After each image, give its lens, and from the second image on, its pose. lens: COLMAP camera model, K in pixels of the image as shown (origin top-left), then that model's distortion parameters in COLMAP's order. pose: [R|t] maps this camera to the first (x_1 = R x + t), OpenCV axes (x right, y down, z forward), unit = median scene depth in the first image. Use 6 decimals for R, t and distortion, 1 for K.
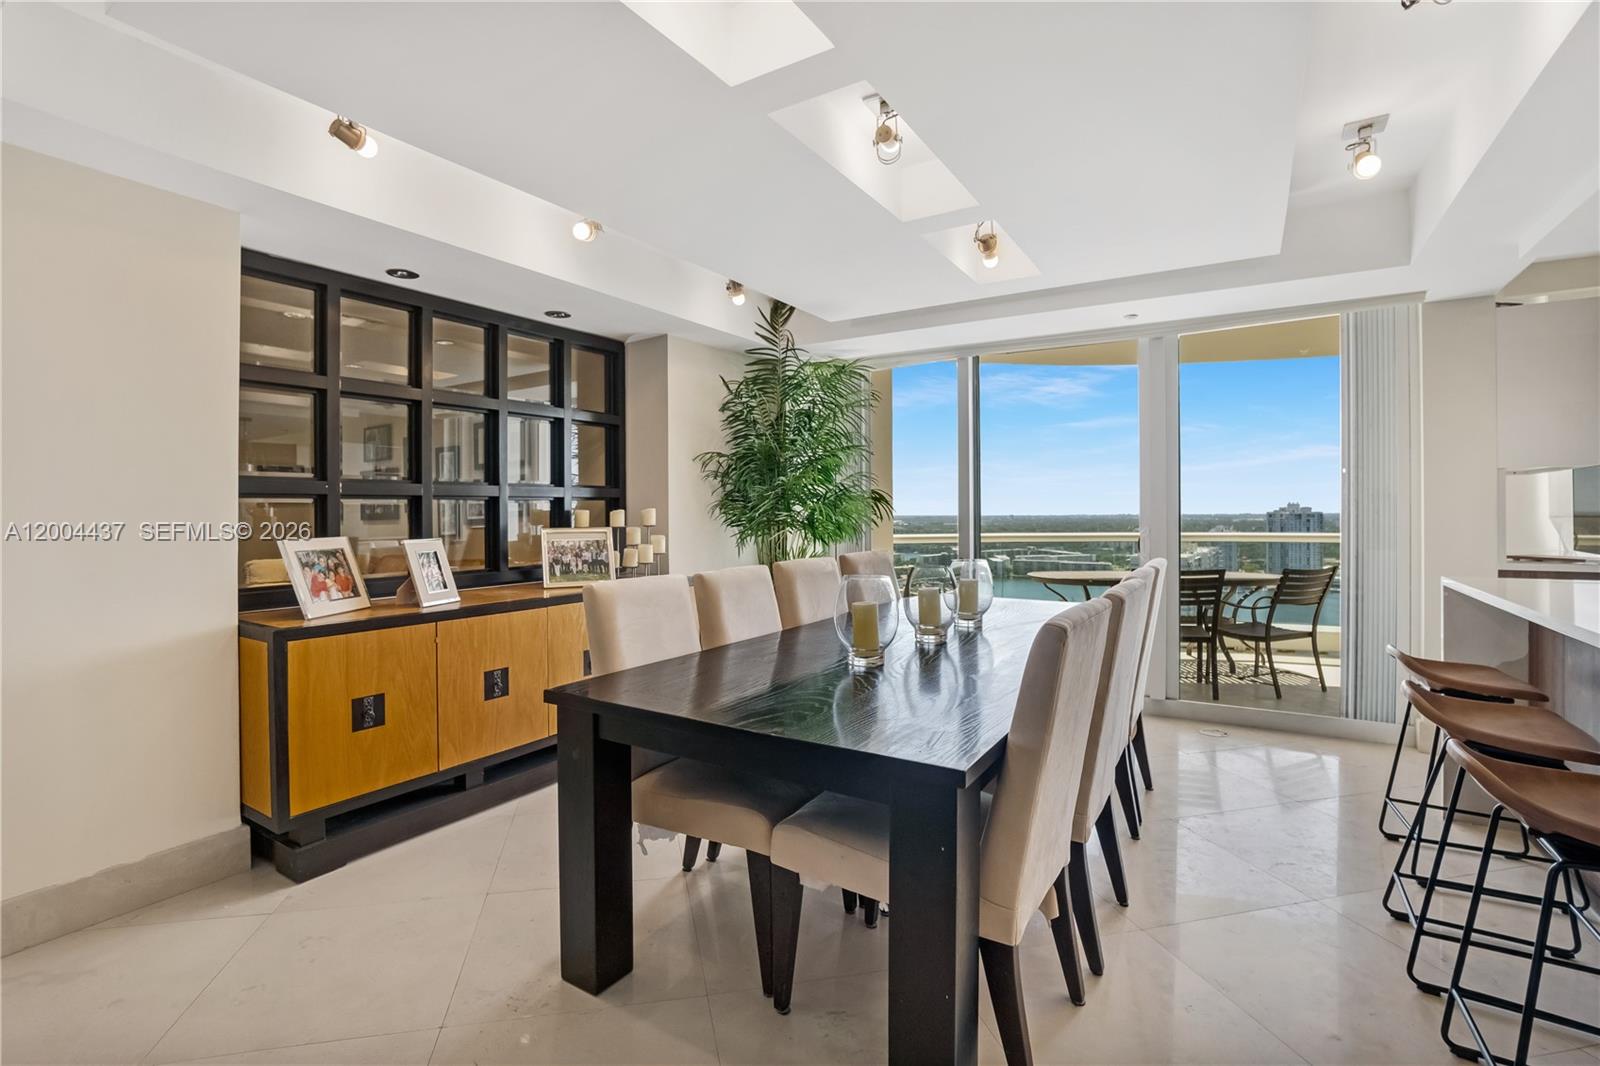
lens RADIAL K [[744.3, 0, 774.1], [0, 744.3, 514.3], [0, 0, 1]] dist [-0.066346, 0.023450]
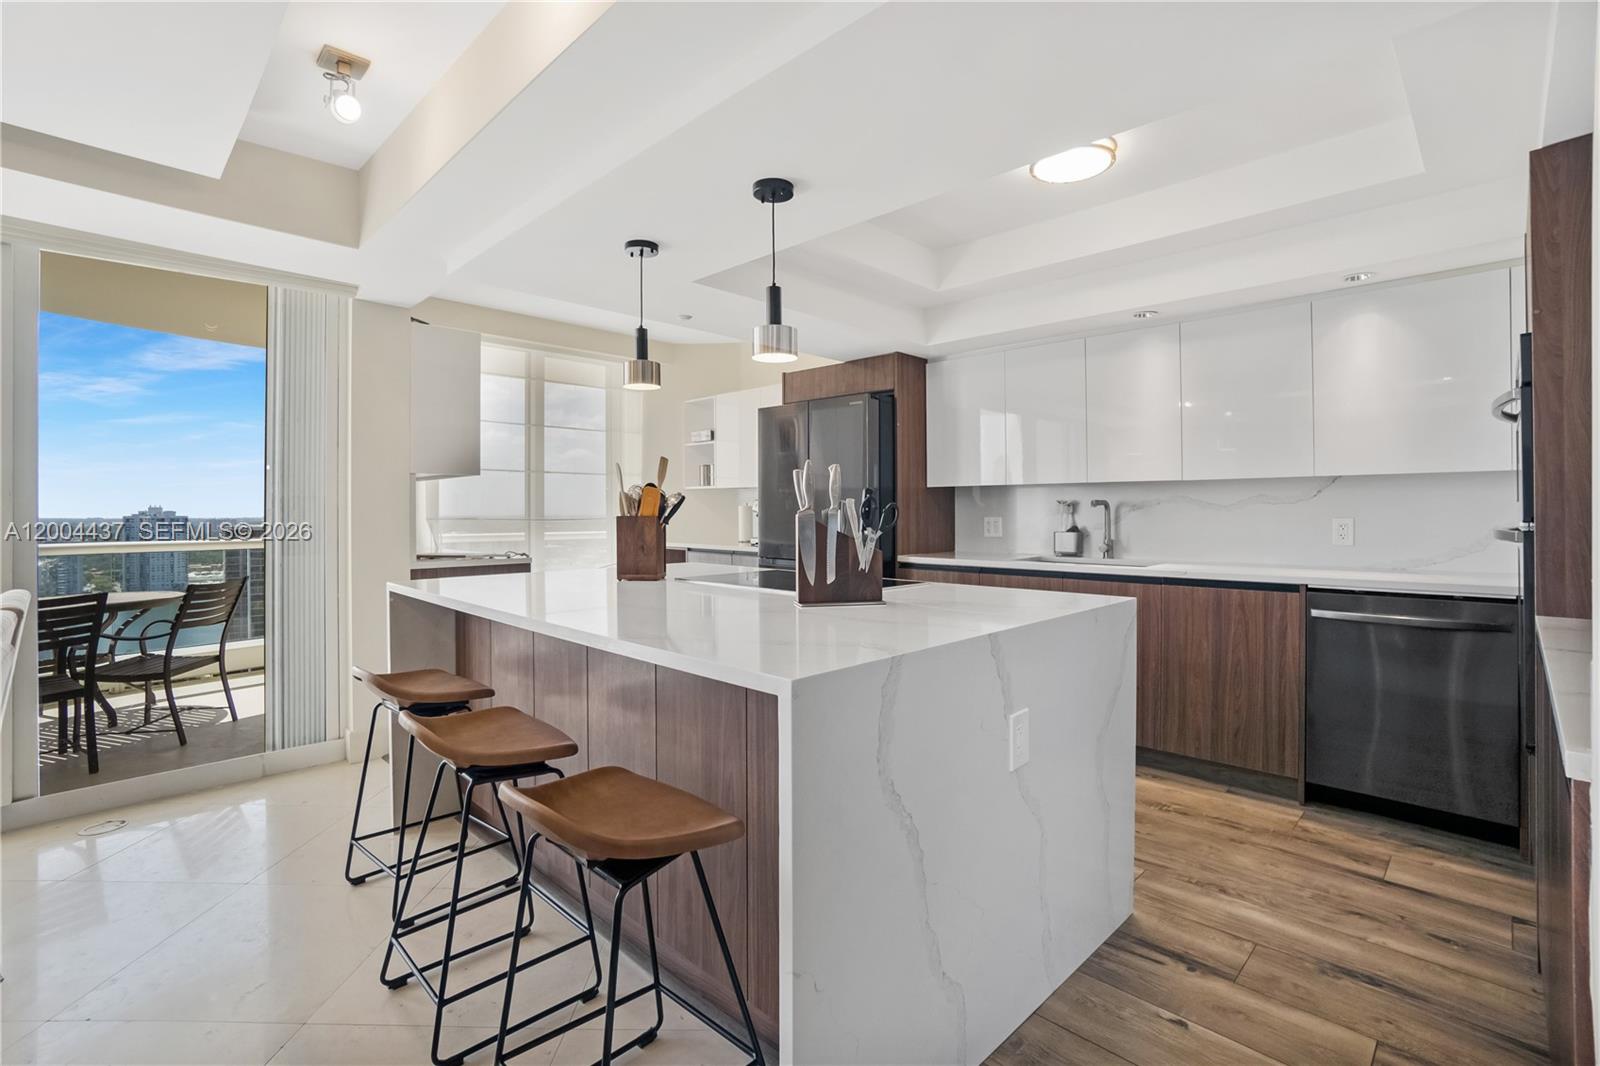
lens RADIAL K [[739.7, 0, 770.0], [0, 739.7, 511.1], [0, 0, 1]] dist [-0.046610, 0.018359]
pose [[0.230267, 0.003383, 0.973122, 0.060638], [0.006299, 0.999968, -0.004967, 0.000234], [-0.973107, 0.007274, 0.230238, 0.170529]]
